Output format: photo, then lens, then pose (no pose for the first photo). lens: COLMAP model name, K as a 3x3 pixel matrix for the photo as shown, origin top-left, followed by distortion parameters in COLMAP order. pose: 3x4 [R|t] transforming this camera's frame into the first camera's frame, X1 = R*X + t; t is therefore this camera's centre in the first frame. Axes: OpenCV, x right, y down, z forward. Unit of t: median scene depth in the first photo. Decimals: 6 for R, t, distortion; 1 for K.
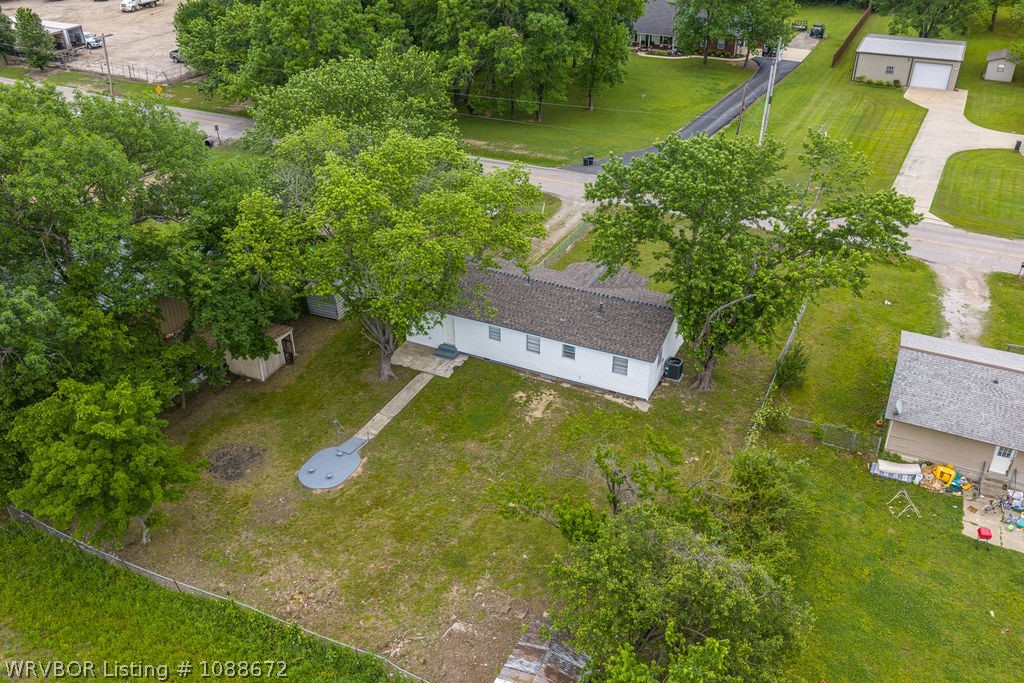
lens RADIAL K [[851.1, 0, 515.8], [0, 851.1, 334.3], [0, 0, 1]] dist [0.022288, -0.038271]
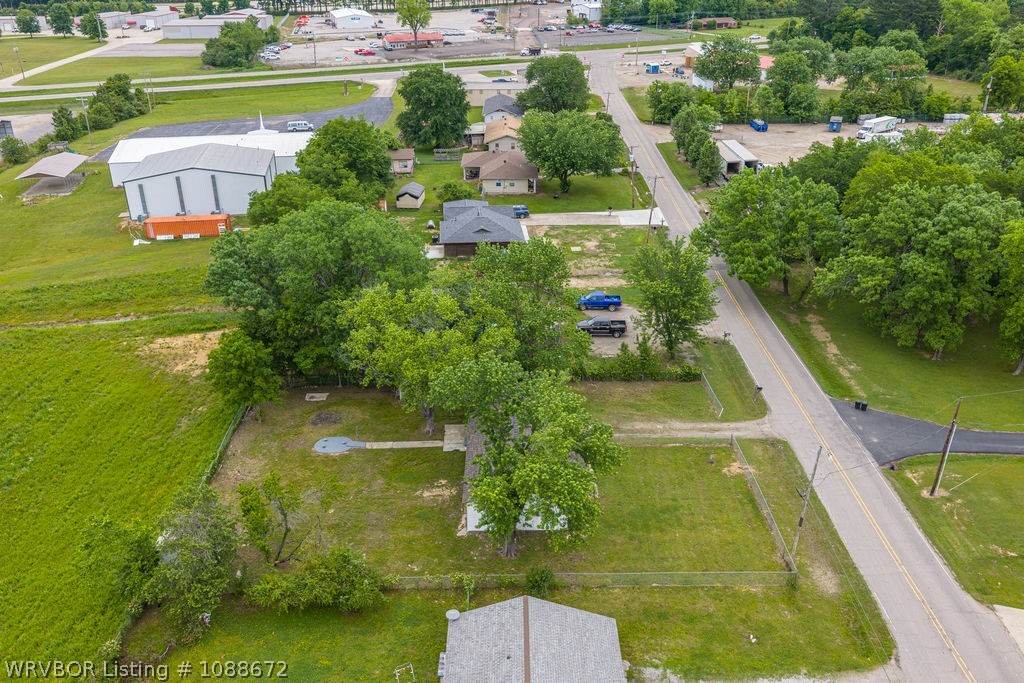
lens RADIAL K [[851.1, 0, 515.8], [0, 851.1, 334.3], [0, 0, 1]] dist [0.022288, -0.038271]
pose [[0.441439, 0.369762, -0.817562, 1.127606], [-0.445258, 0.881319, 0.158183, -0.424398], [0.779023, 0.294198, 0.553688, 0.229309]]
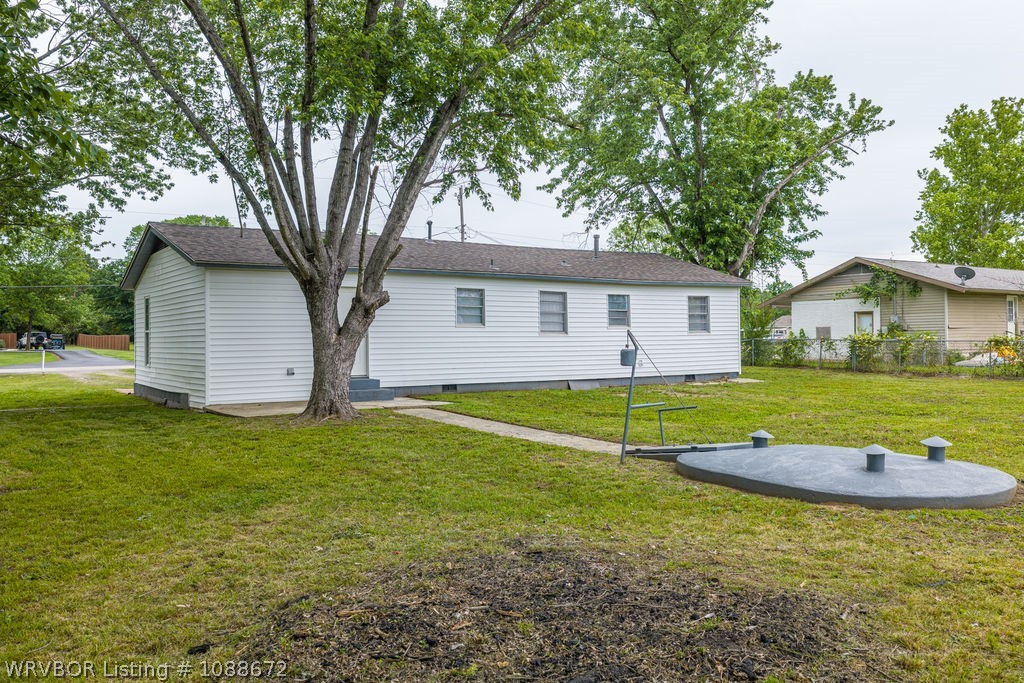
lens RADIAL K [[851.1, 0, 515.8], [0, 851.1, 334.3], [0, 0, 1]] dist [0.022288, -0.038271]
pose [[0.493227, -0.001029, 0.869900, -0.380091], [0.445265, 0.859369, -0.251446, 0.126276], [-0.747306, 0.511356, 0.424322, 0.840724]]
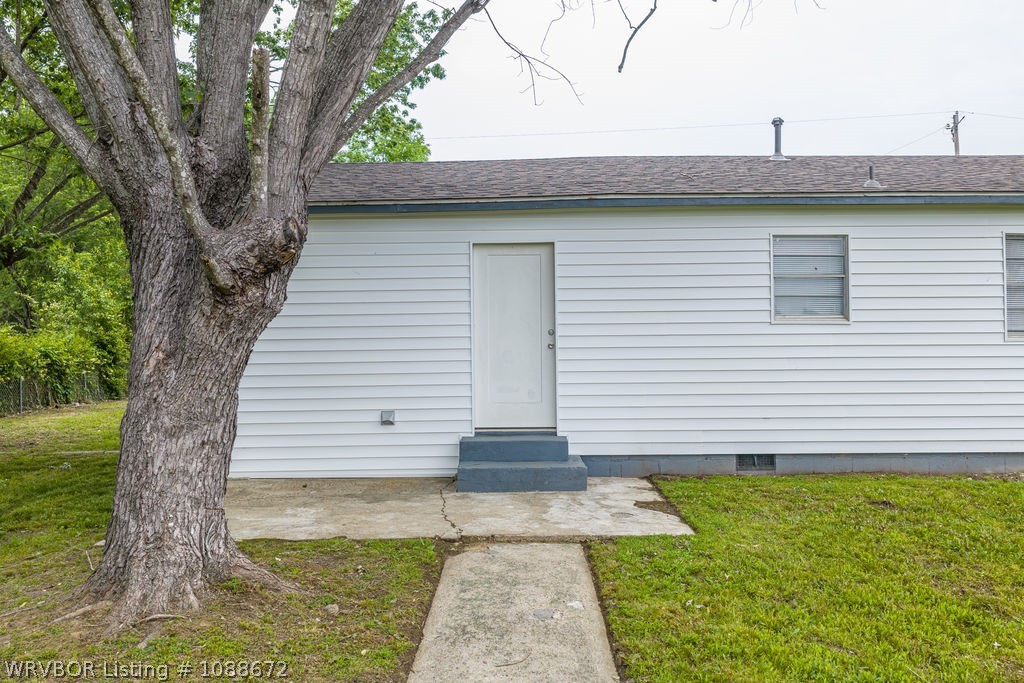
lens RADIAL K [[851.1, 0, 515.8], [0, 851.1, 334.3], [0, 0, 1]] dist [0.022288, -0.038271]
pose [[0.901672, -0.008141, 0.432345, -0.162568], [0.227403, 0.859333, -0.458077, 0.079495], [-0.367799, 0.511352, 0.776687, 0.915282]]
